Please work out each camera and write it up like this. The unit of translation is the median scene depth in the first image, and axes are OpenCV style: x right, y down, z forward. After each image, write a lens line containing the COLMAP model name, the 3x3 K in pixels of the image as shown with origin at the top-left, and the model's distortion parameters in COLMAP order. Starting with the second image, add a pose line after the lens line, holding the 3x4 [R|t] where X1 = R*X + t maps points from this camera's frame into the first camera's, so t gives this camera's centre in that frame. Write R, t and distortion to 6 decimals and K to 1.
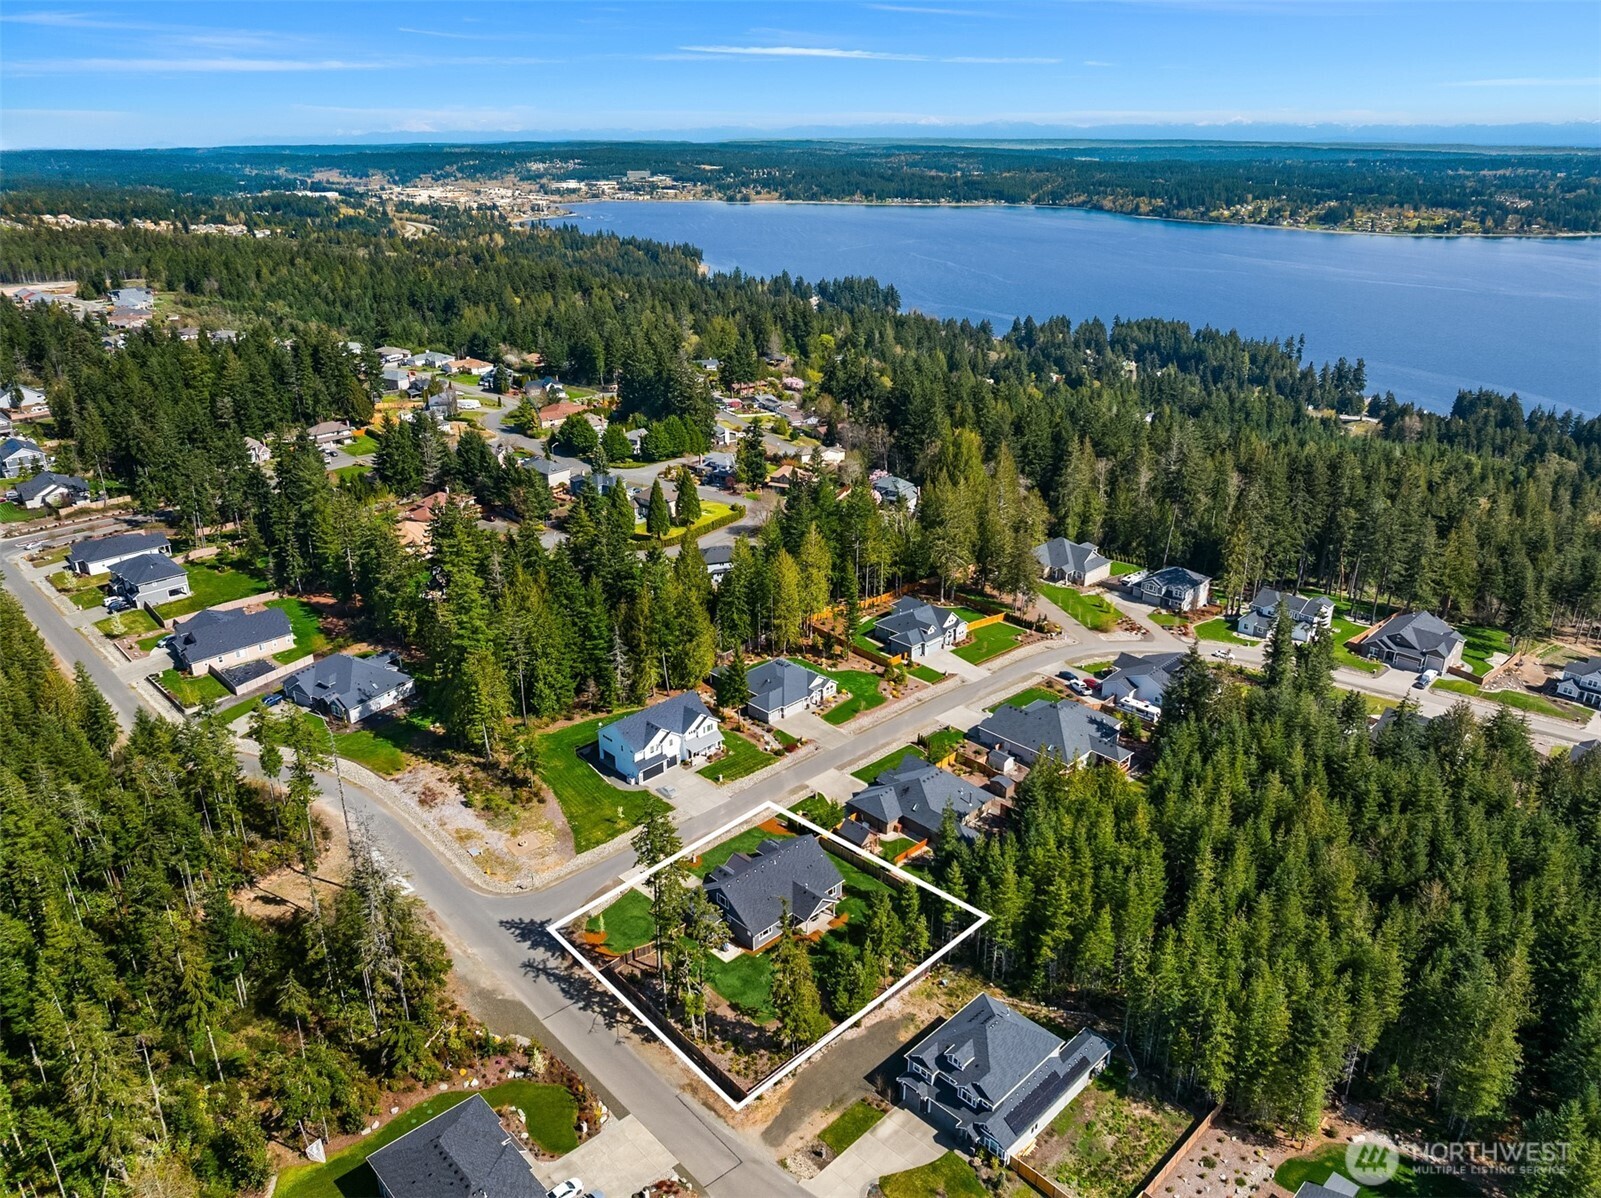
lens RADIAL K [[1124.2, 0, 800.5], [0, 1124.2, 599.0], [0, 0, 1]] dist [-0.041753, 0.003304]
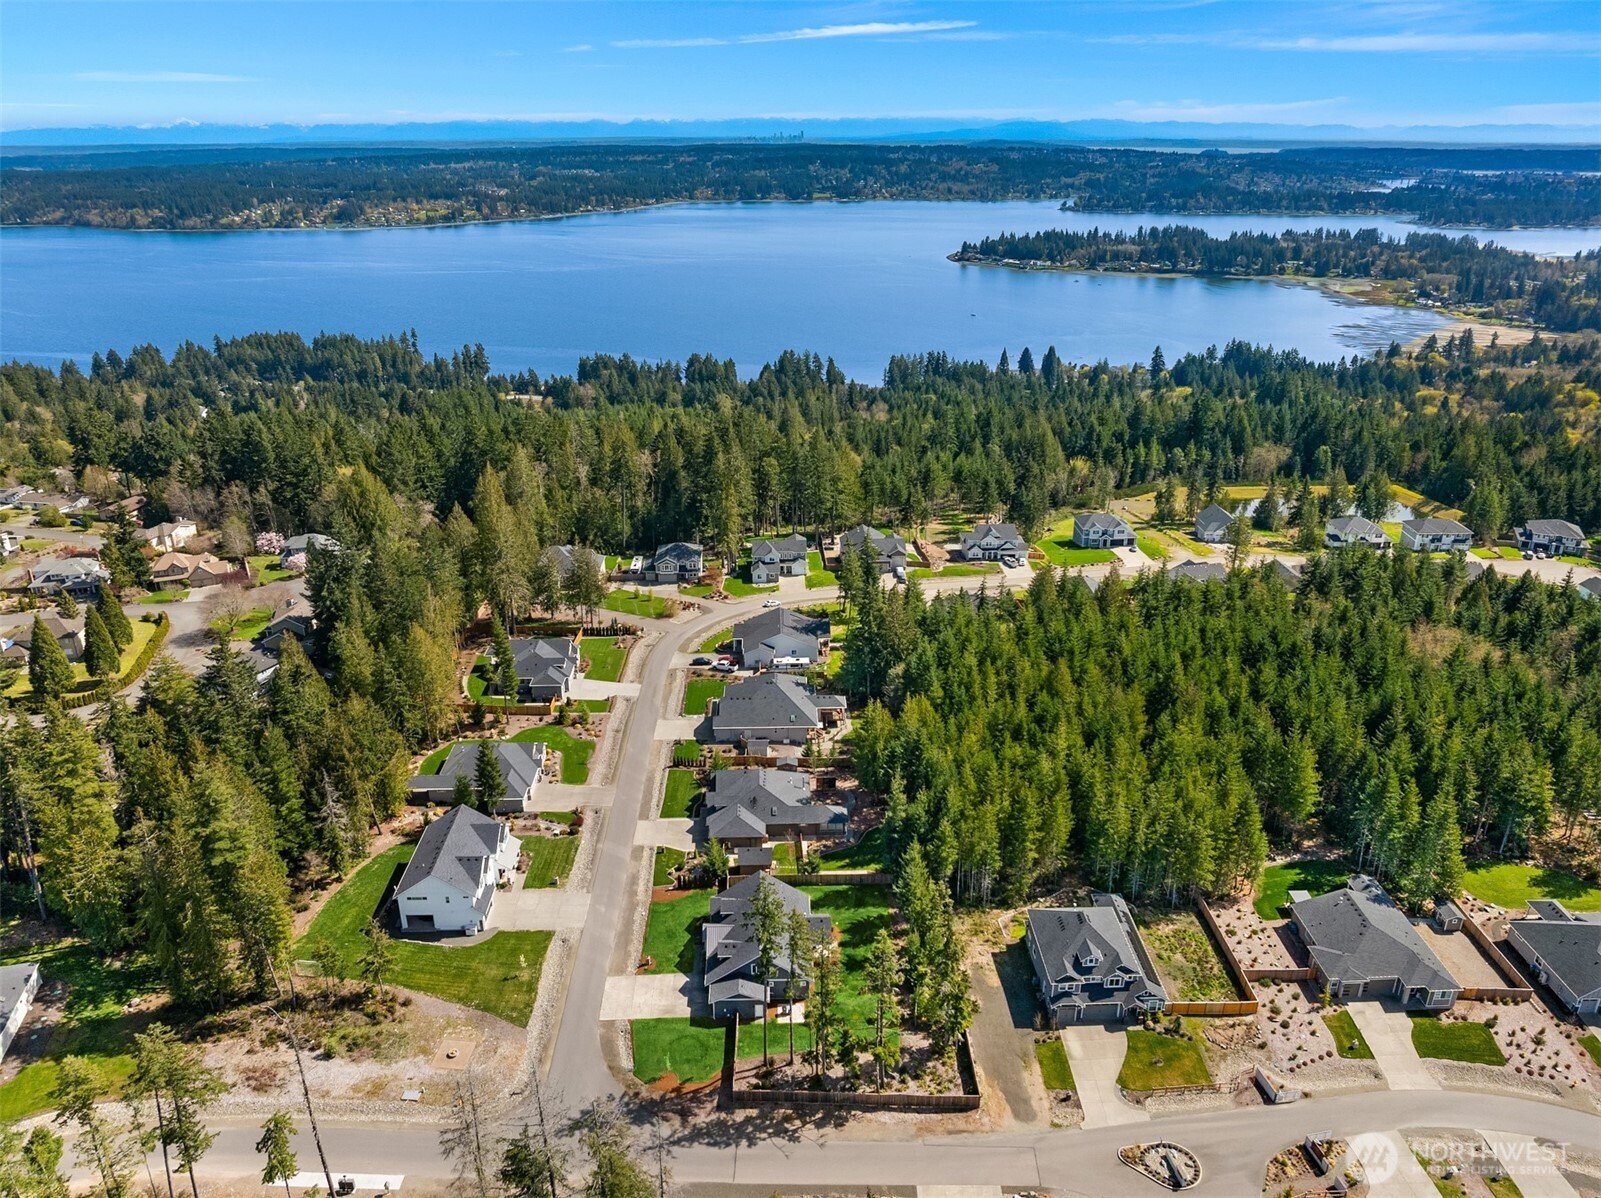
lens RADIAL K [[1124.2, 0, 800.5], [0, 1124.2, 599.0], [0, 0, 1]] dist [-0.041753, 0.003304]
pose [[0.686107, -0.278028, 0.672278, -0.336959], [0.278401, 0.954093, 0.110449, -0.067012], [-0.672124, 0.111383, 0.732013, 0.152971]]
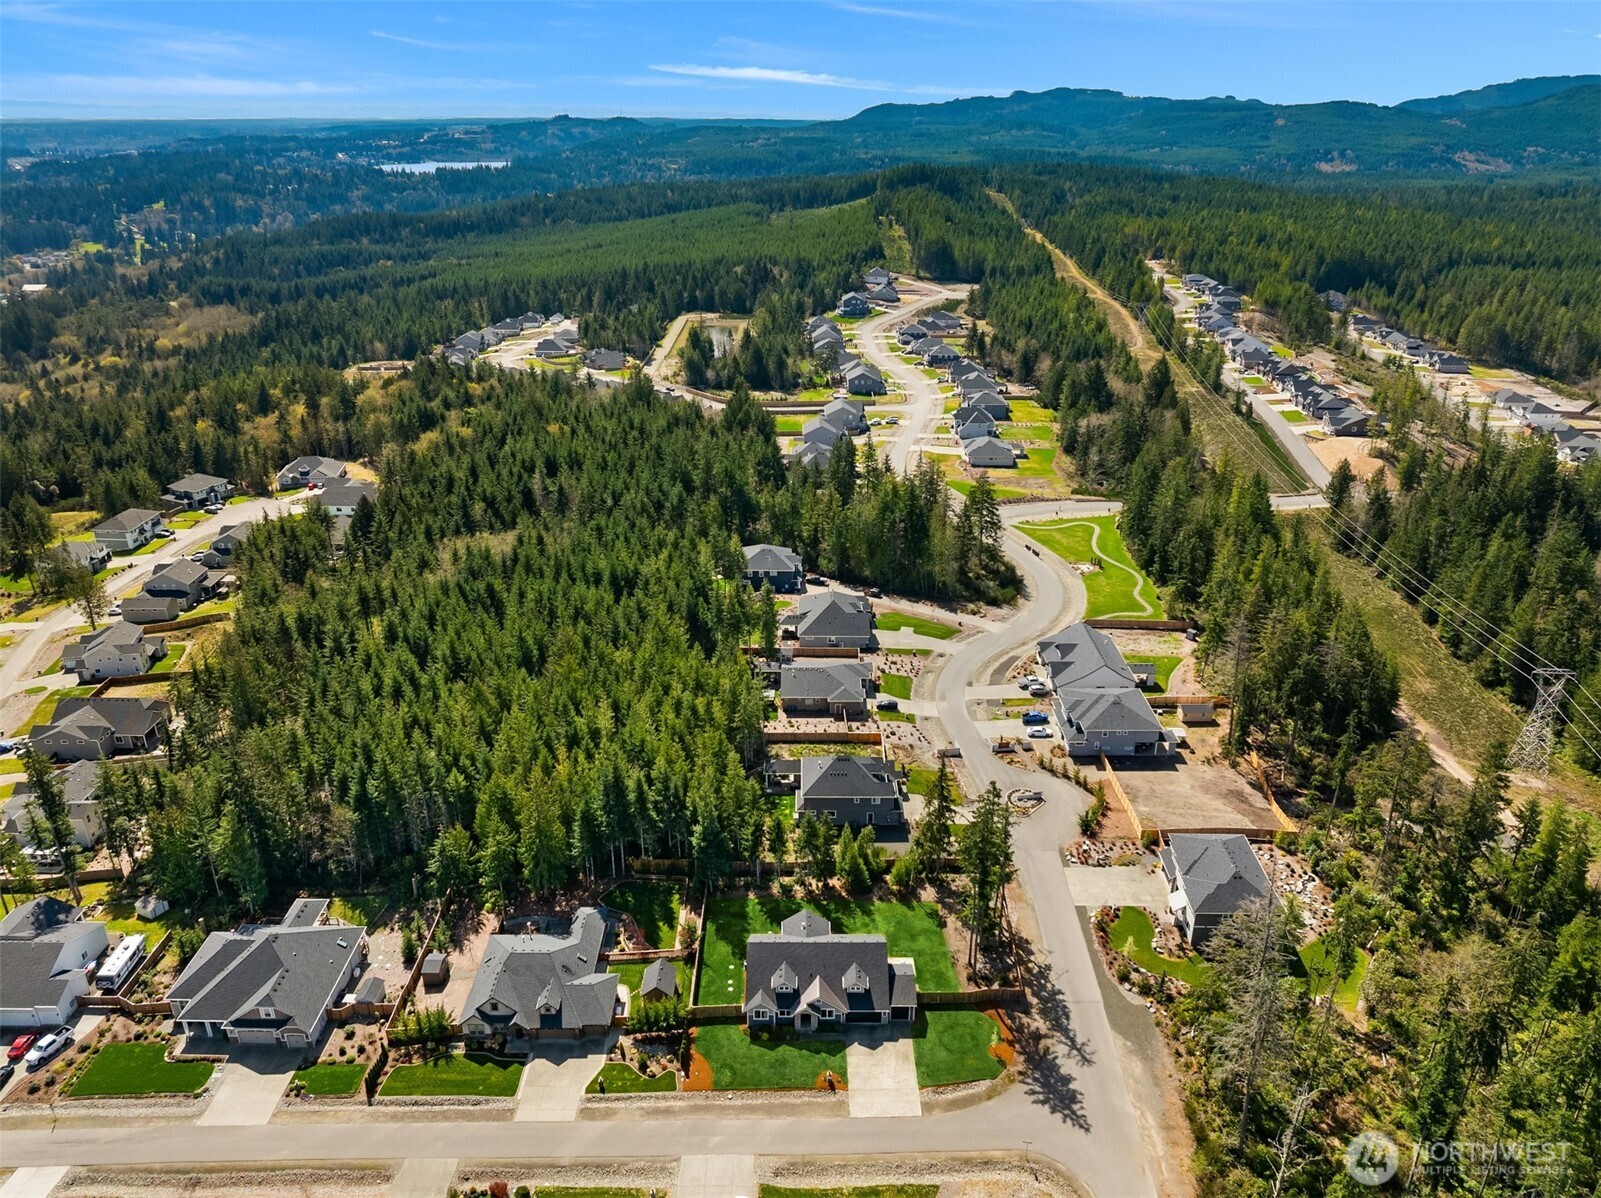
lens RADIAL K [[1124.2, 0, 800.5], [0, 1124.2, 599.0], [0, 0, 1]] dist [-0.041753, 0.003304]
pose [[-0.706585, -0.283372, 0.648412, -0.310718], [0.269914, 0.739110, 0.617140, -0.313791], [-0.654129, 0.611078, -0.445758, 0.736918]]
